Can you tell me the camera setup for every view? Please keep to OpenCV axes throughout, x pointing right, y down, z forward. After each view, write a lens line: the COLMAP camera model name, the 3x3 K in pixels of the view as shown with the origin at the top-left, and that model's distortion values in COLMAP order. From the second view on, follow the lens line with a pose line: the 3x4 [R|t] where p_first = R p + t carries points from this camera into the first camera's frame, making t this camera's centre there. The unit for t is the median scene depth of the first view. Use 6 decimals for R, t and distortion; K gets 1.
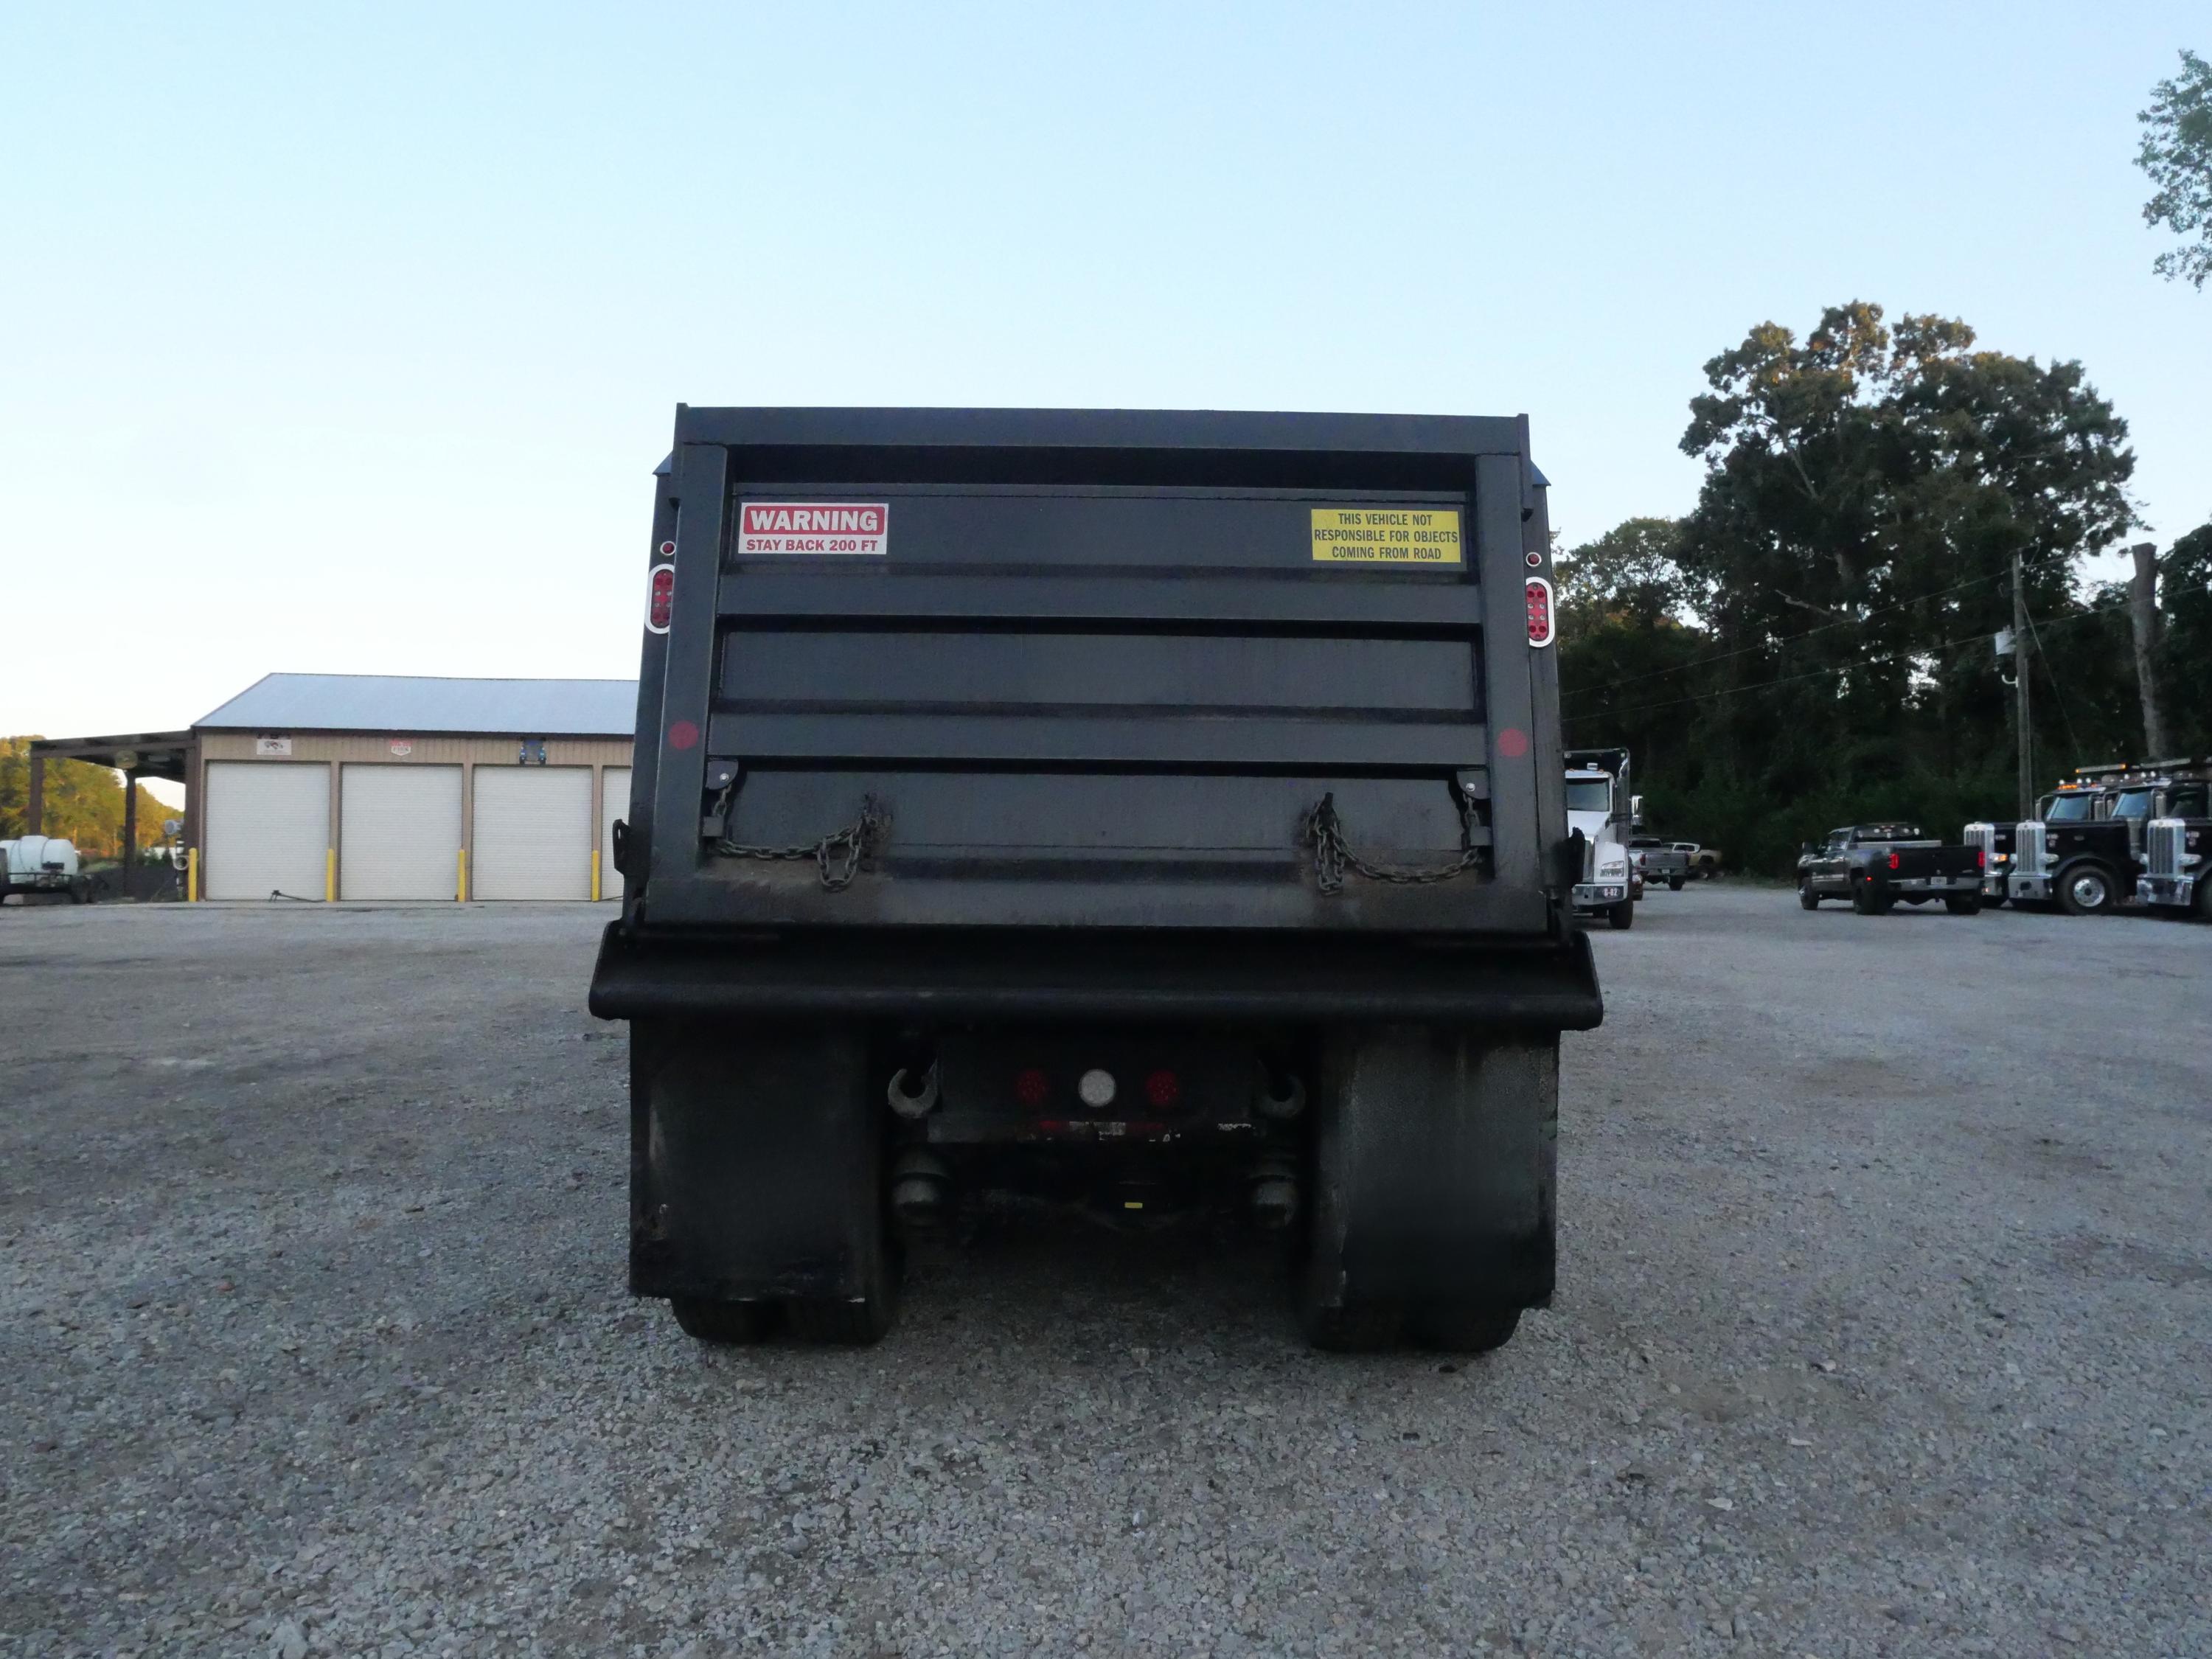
lens RADIAL K [[1606.5, 0, 1097.1], [0, 1606.5, 838.1], [0, 0, 1]] dist [-0.047267, 0.002662]
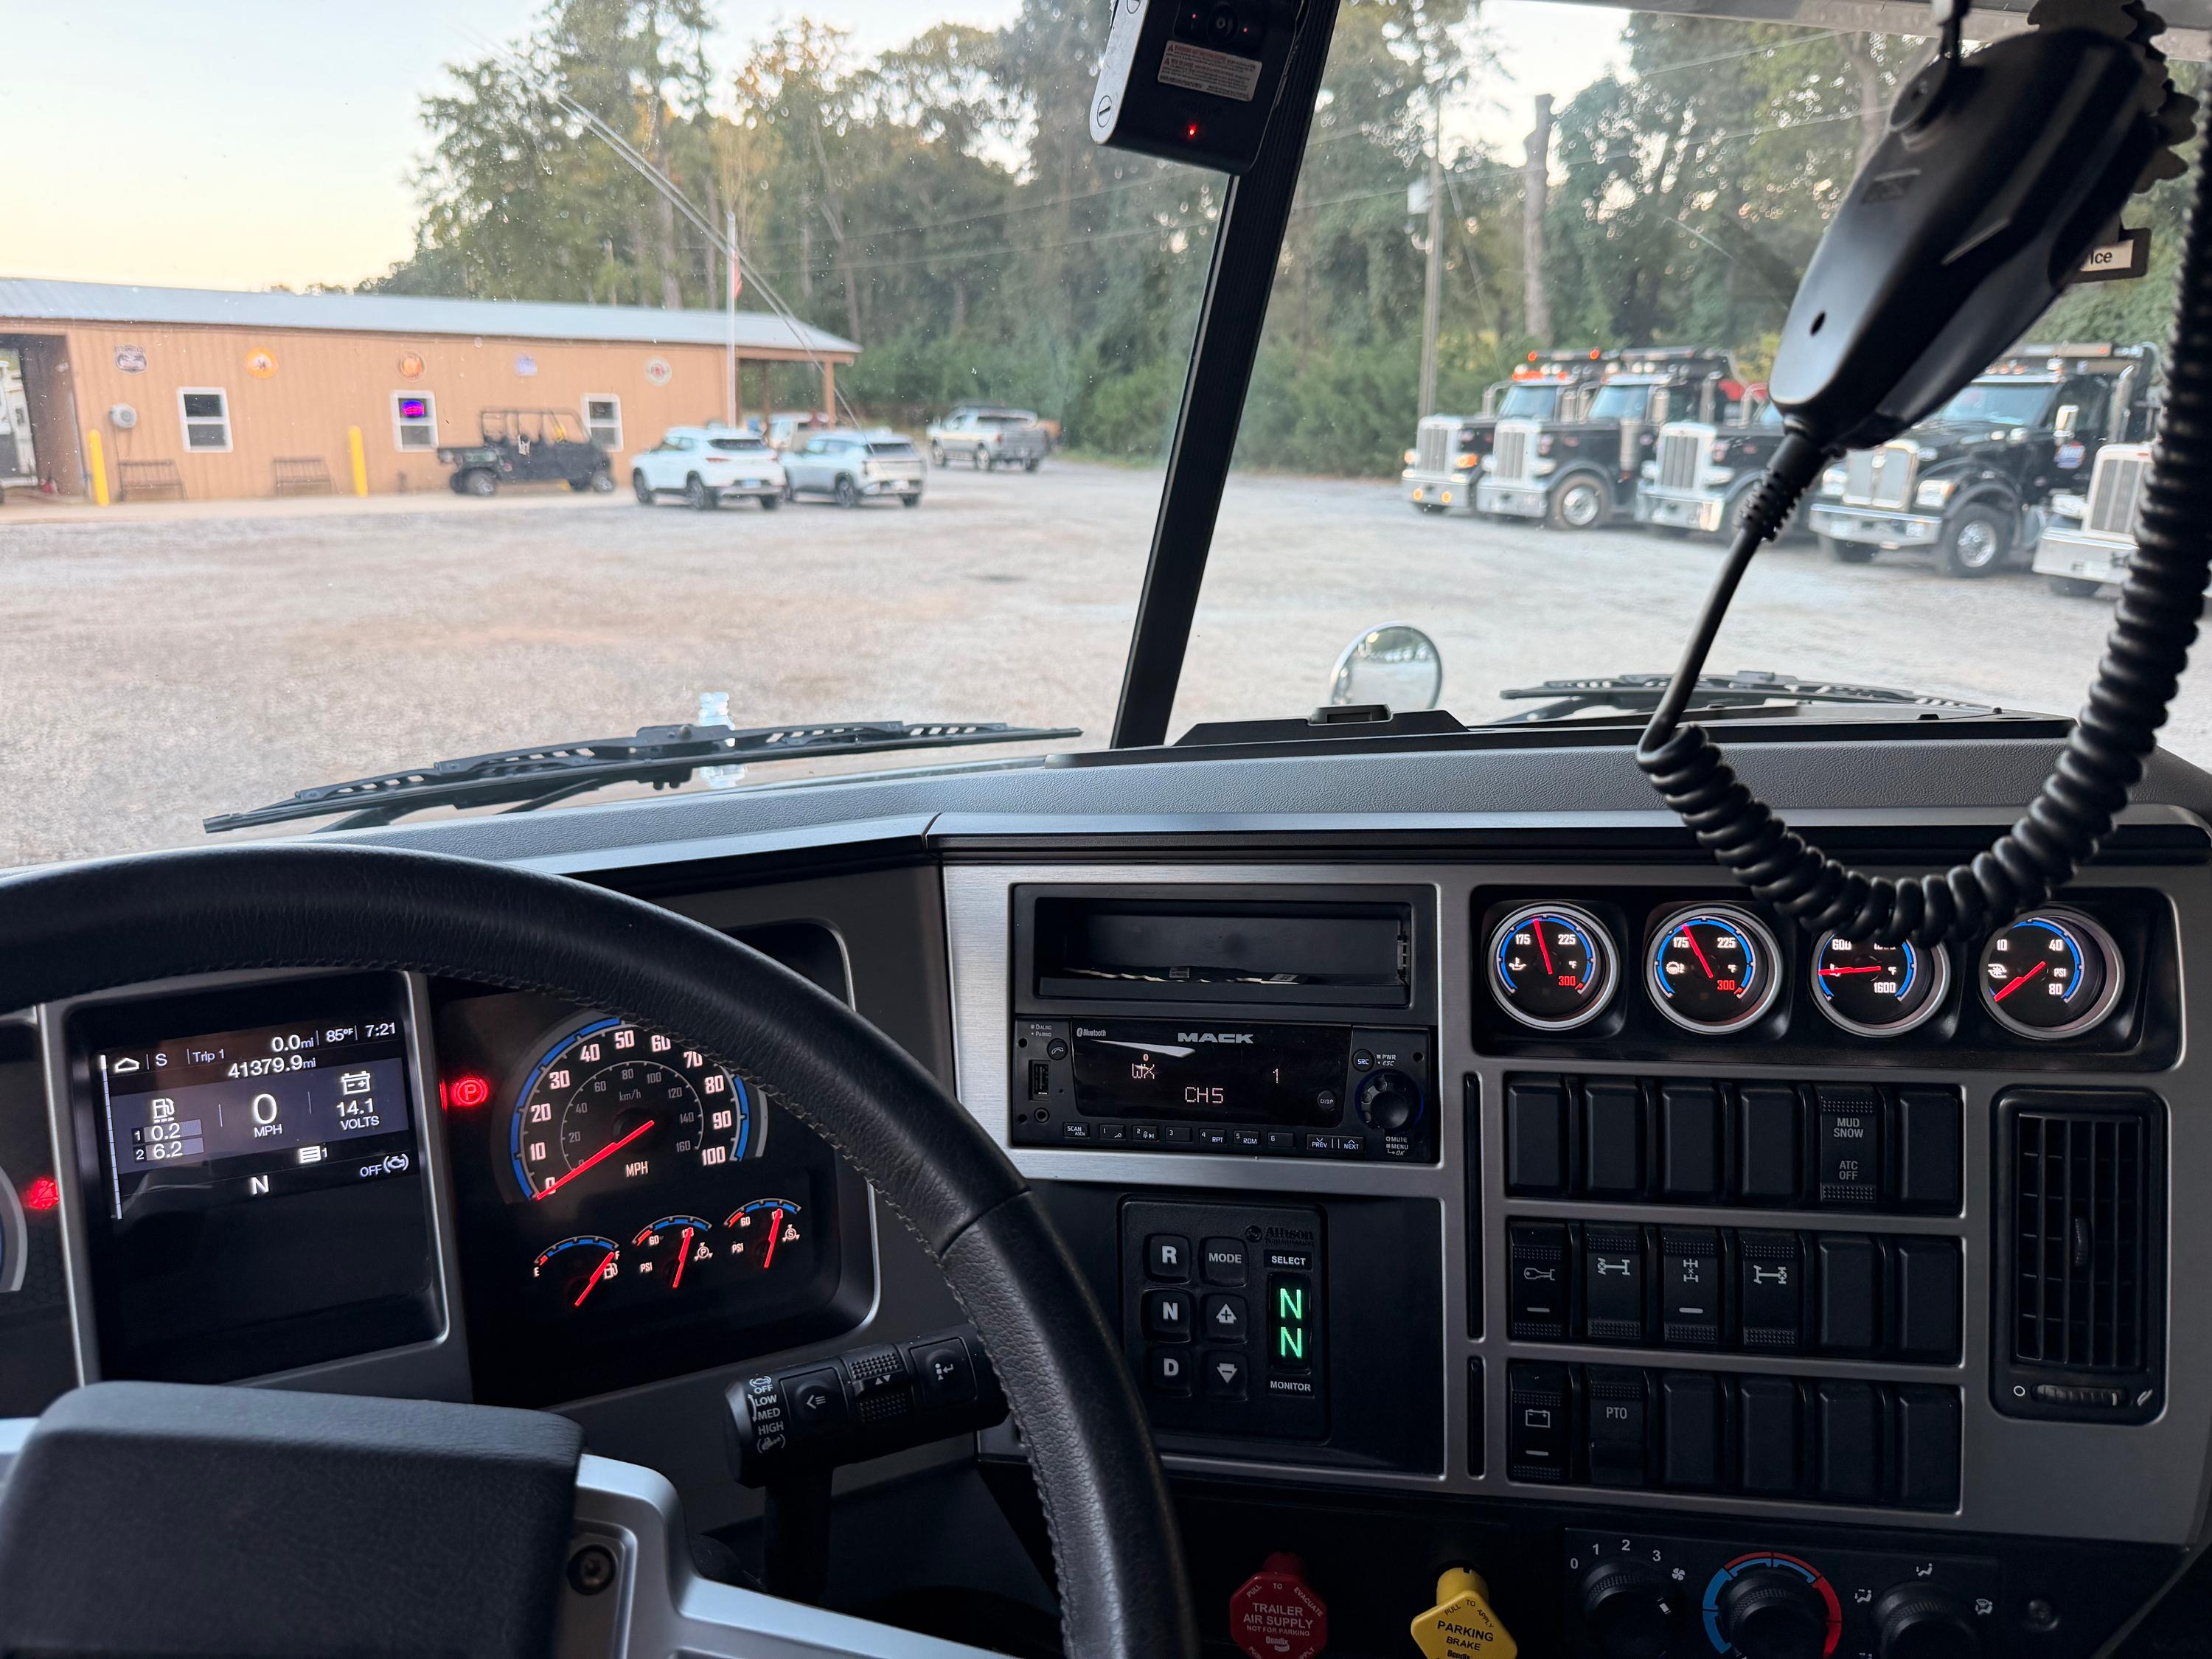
lens RADIAL K [[1615.9, 0, 1085.5], [0, 1615.9, 825.6], [0, 0, 1]] dist [0.038290, -0.062010]
pose [[0.905561, -0.095237, 0.413388, -0.005270], [-0.016778, 0.965671, 0.259225, -0.010589], [-0.423884, -0.241680, 0.872876, 0.125556]]
